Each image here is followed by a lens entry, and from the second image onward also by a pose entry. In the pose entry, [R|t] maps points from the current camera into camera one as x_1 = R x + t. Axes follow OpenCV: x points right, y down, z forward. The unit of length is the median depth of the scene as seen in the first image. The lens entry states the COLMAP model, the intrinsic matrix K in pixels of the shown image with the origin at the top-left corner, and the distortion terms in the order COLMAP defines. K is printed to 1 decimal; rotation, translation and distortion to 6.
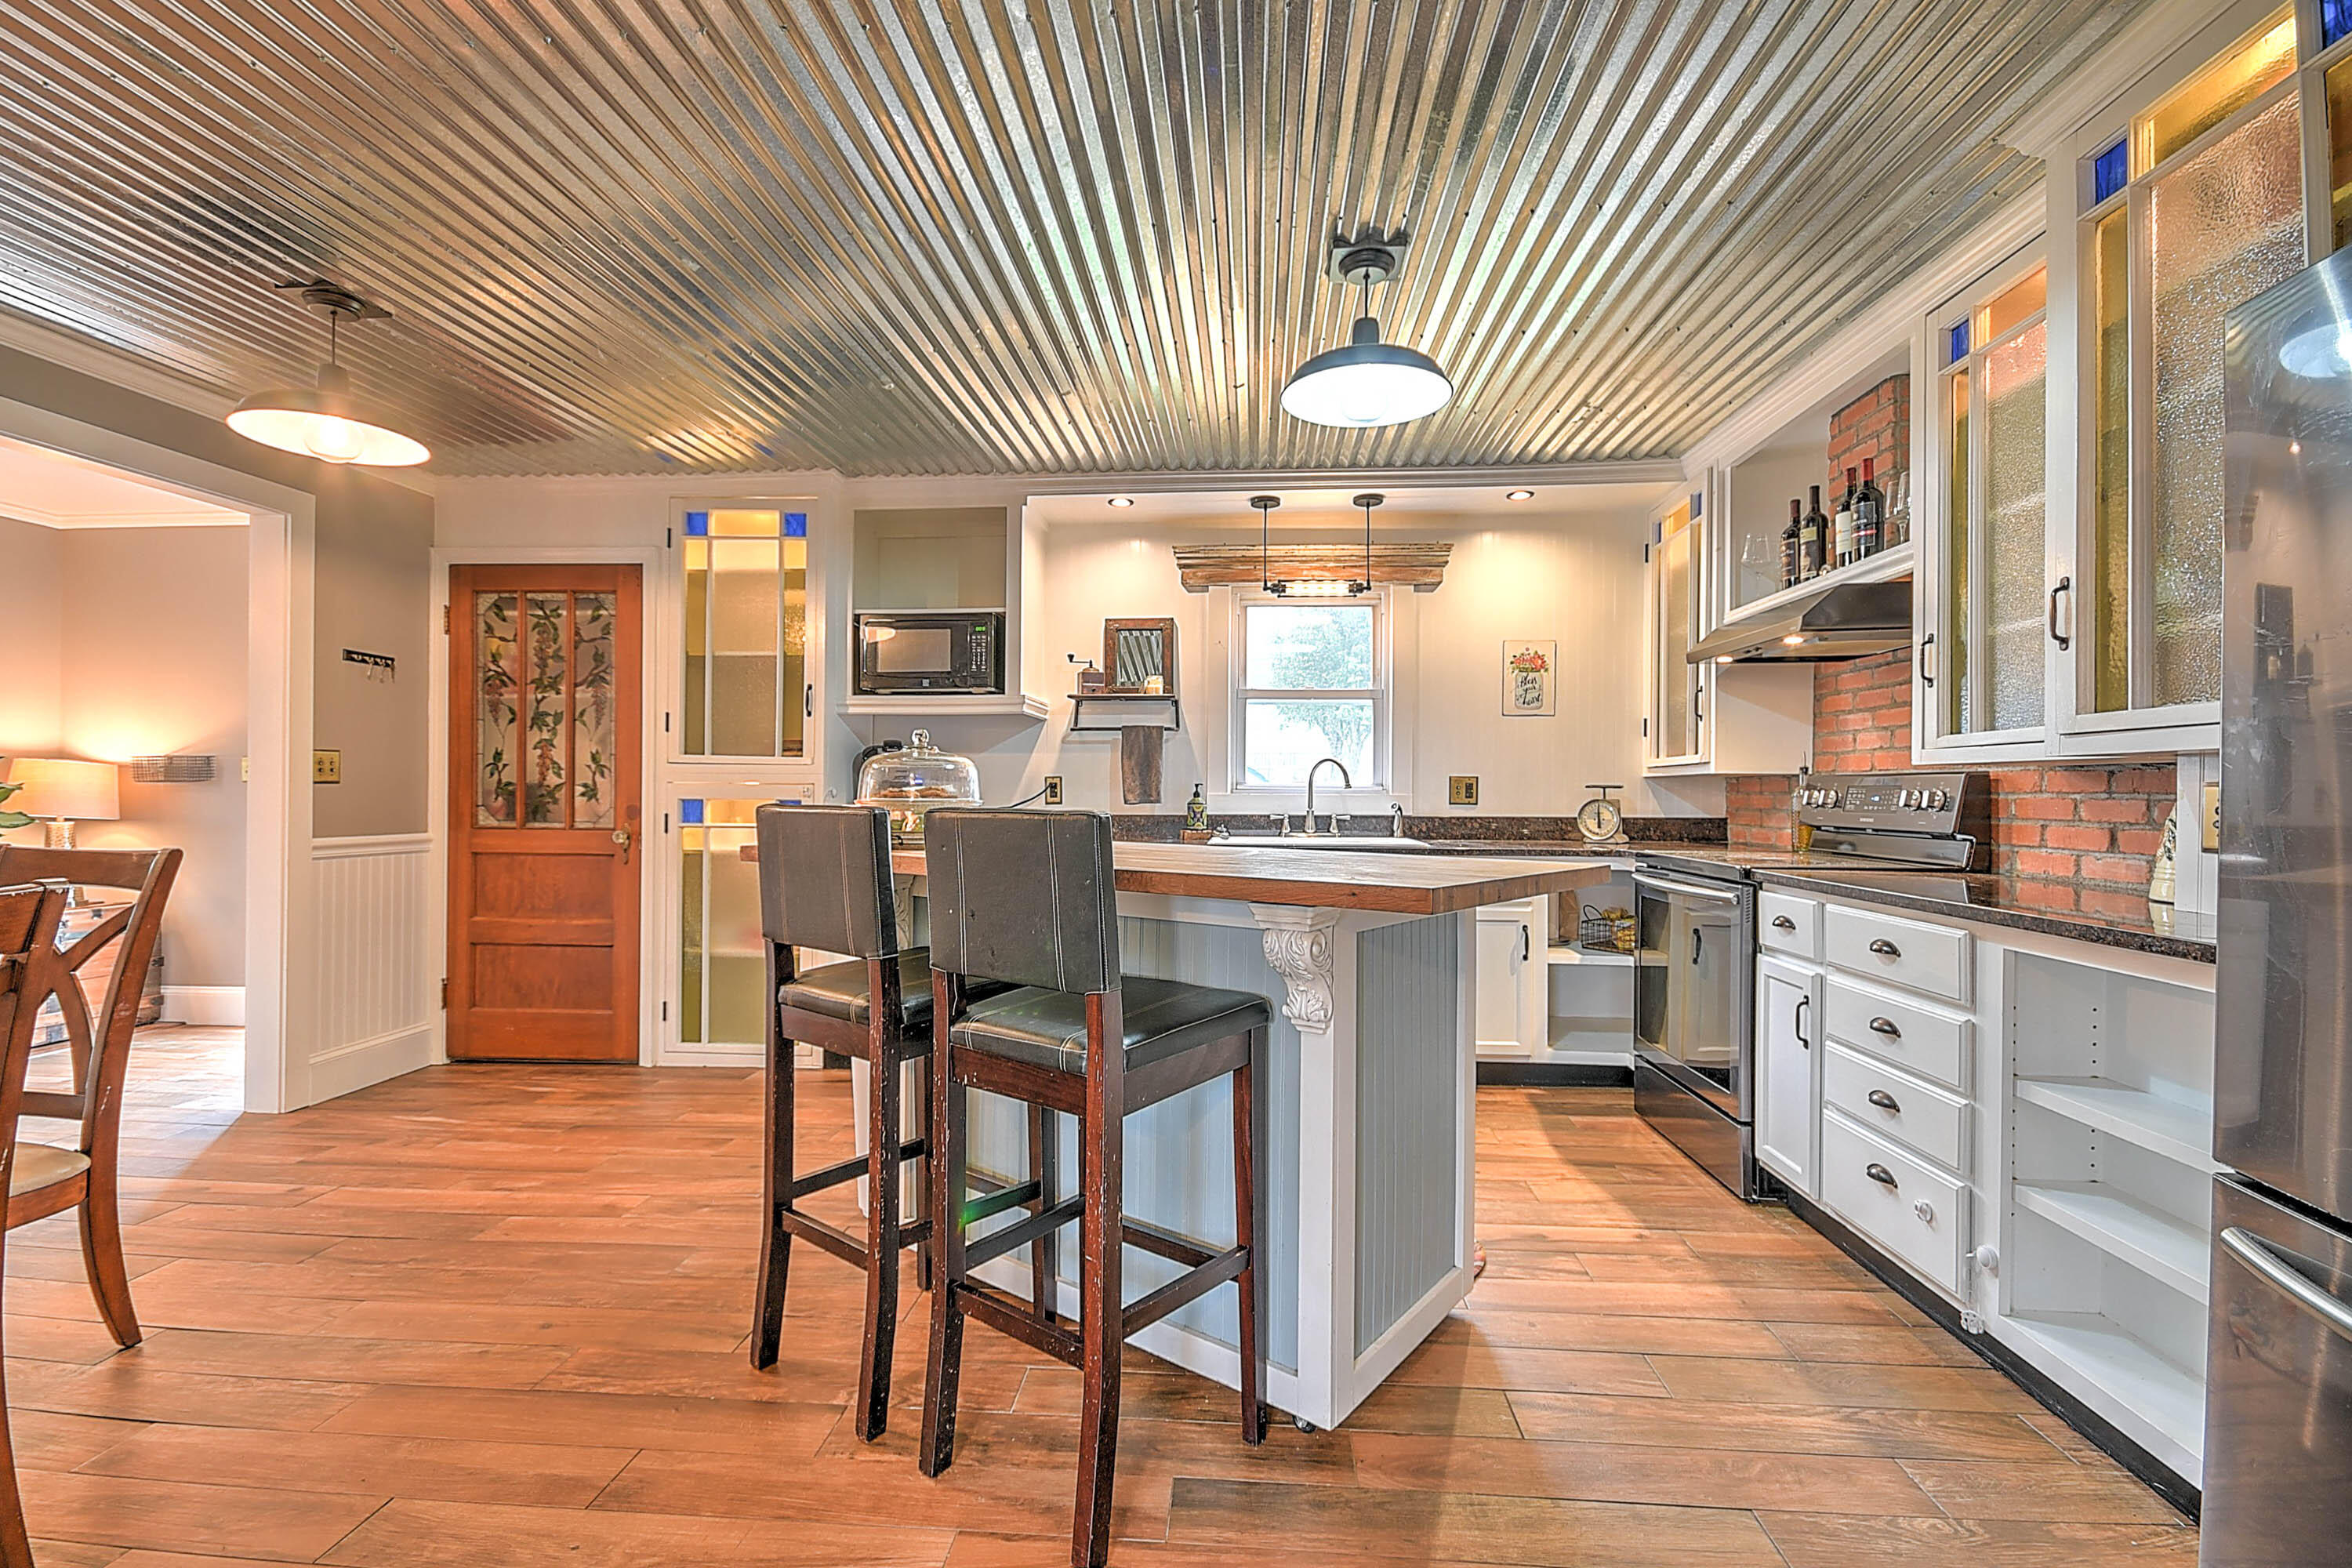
lens RADIAL K [[1020.5, 0, 1184.0], [0, 1020.5, 796.0], [0, 0, 1]] dist [0.010412, -0.004062]
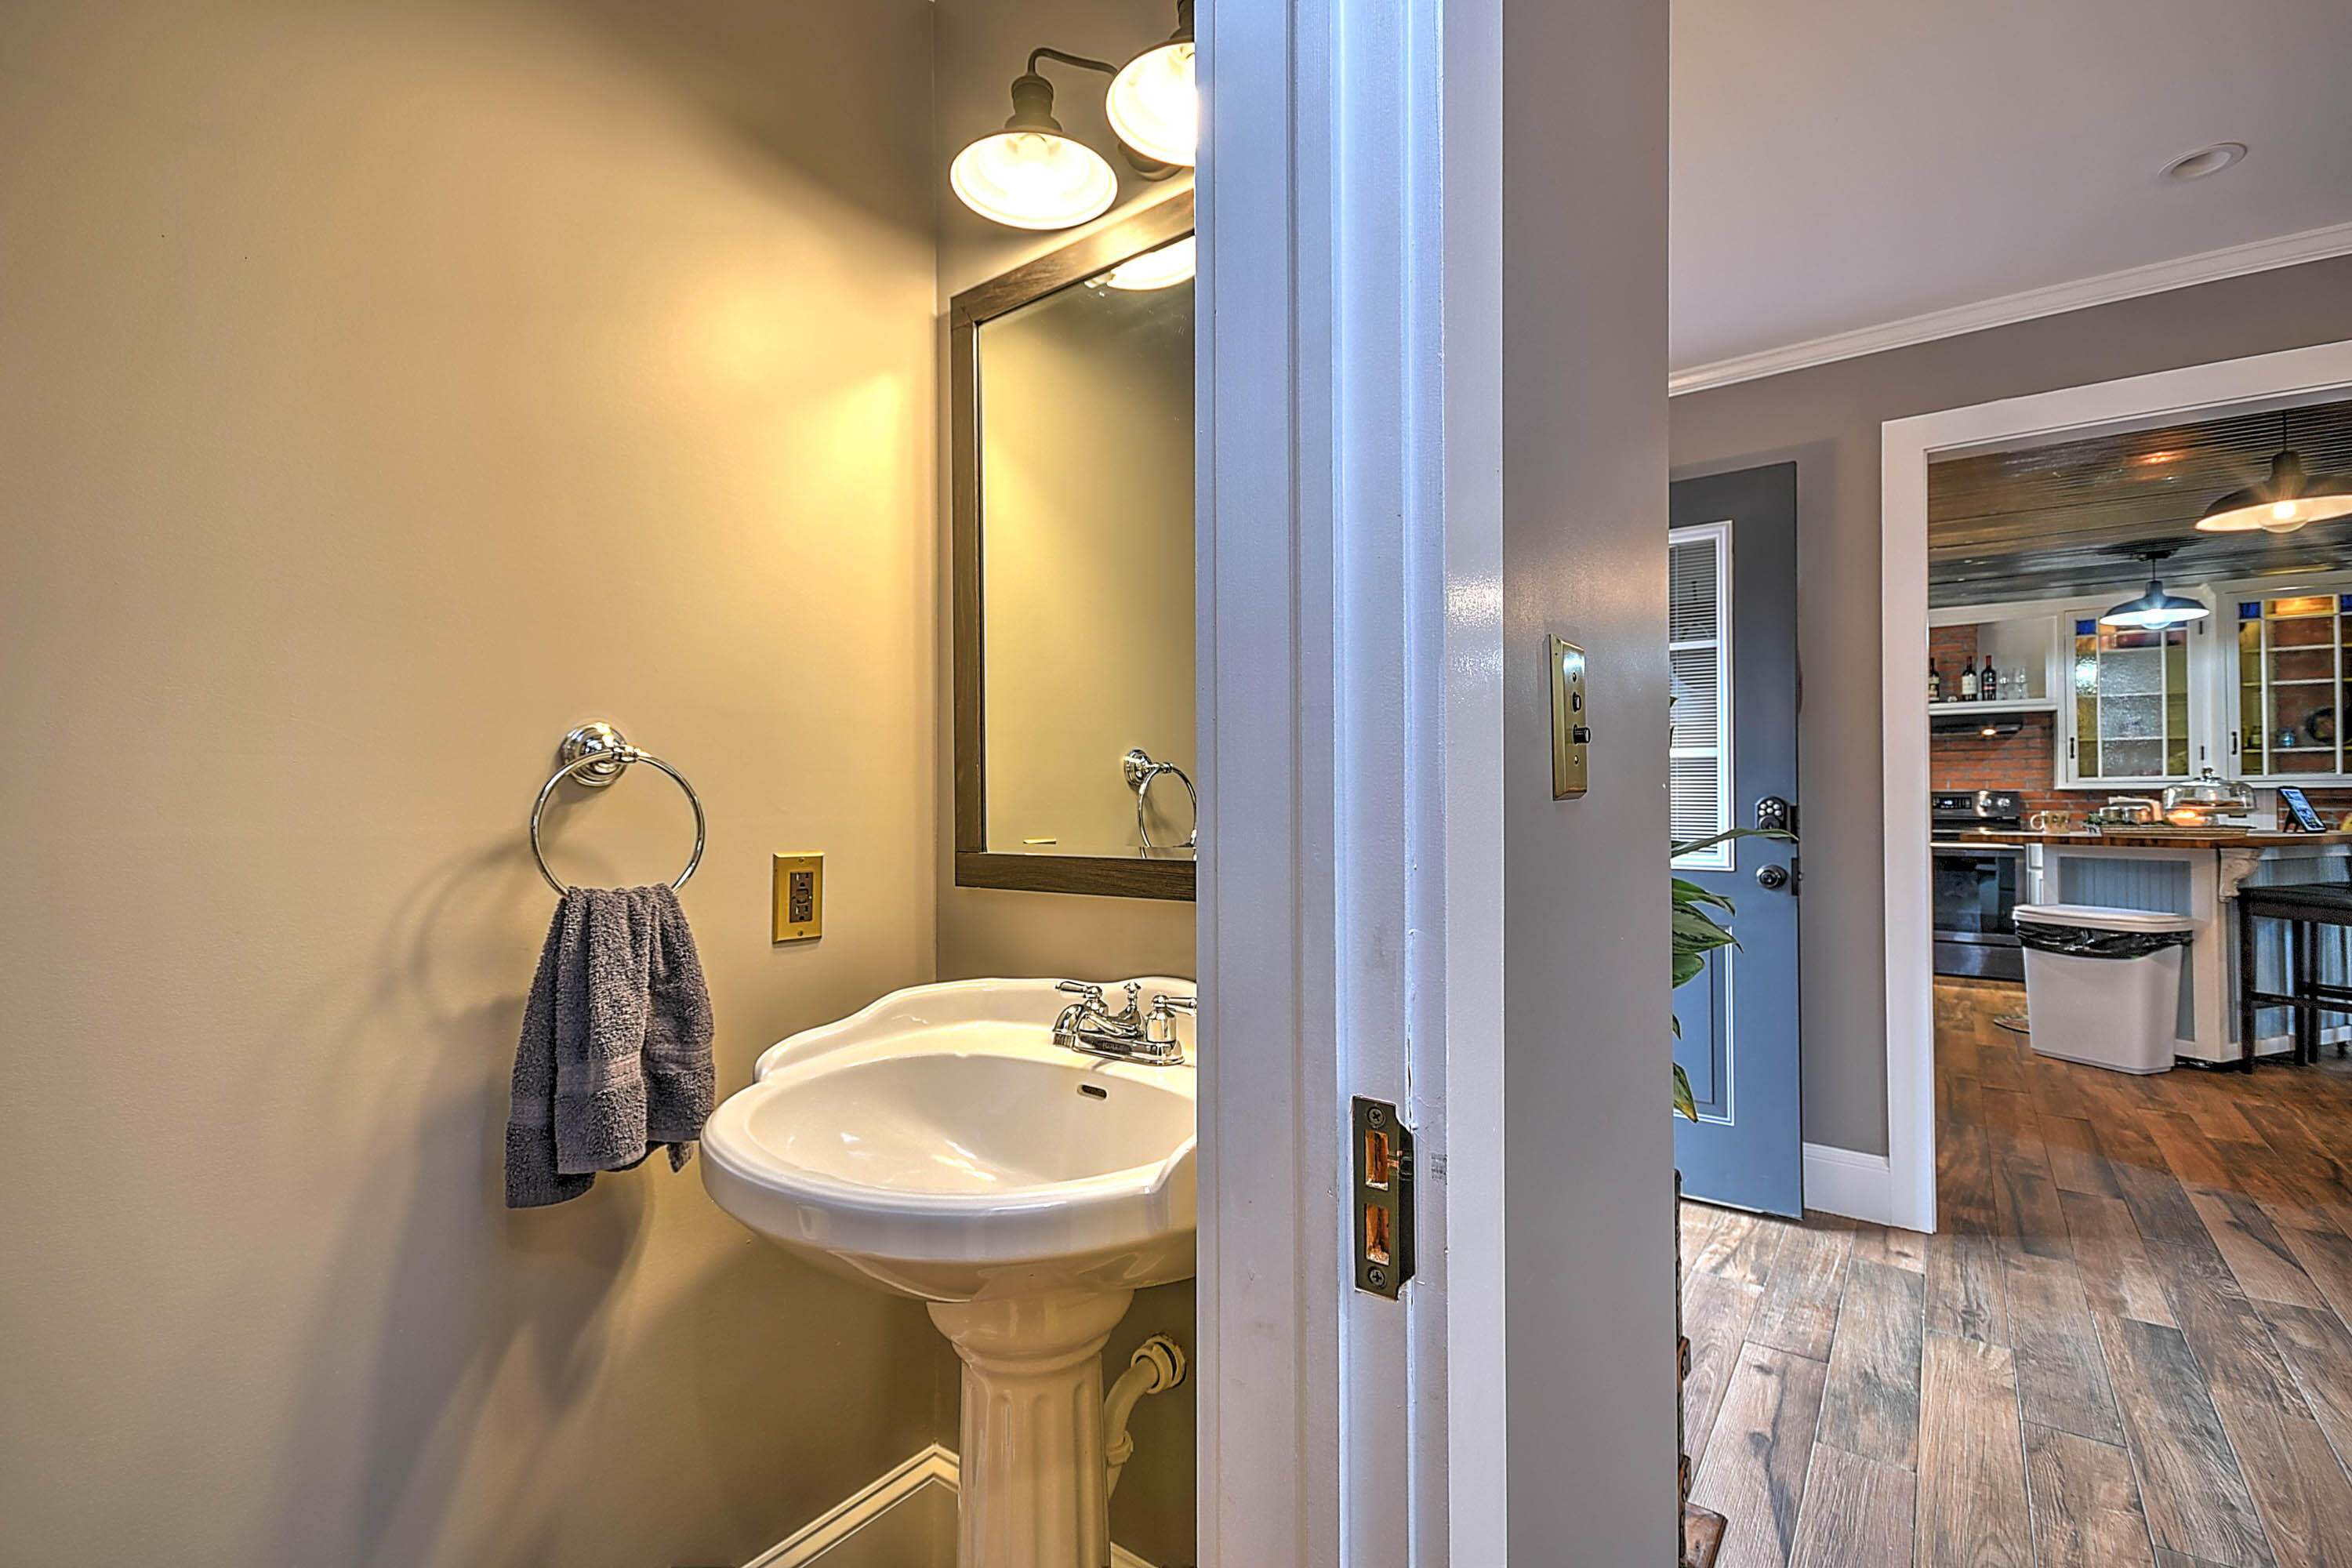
lens RADIAL K [[1020.5, 0, 1230.4], [0, 1020.5, 784.7], [0, 0, 1]] dist [0.010412, -0.004062]
pose [[0.527003, 0.008236, 0.849823, -1.460070], [0.011503, 0.999792, -0.016822, -0.012646], [-0.849785, 0.018641, 0.526799, 0.826733]]
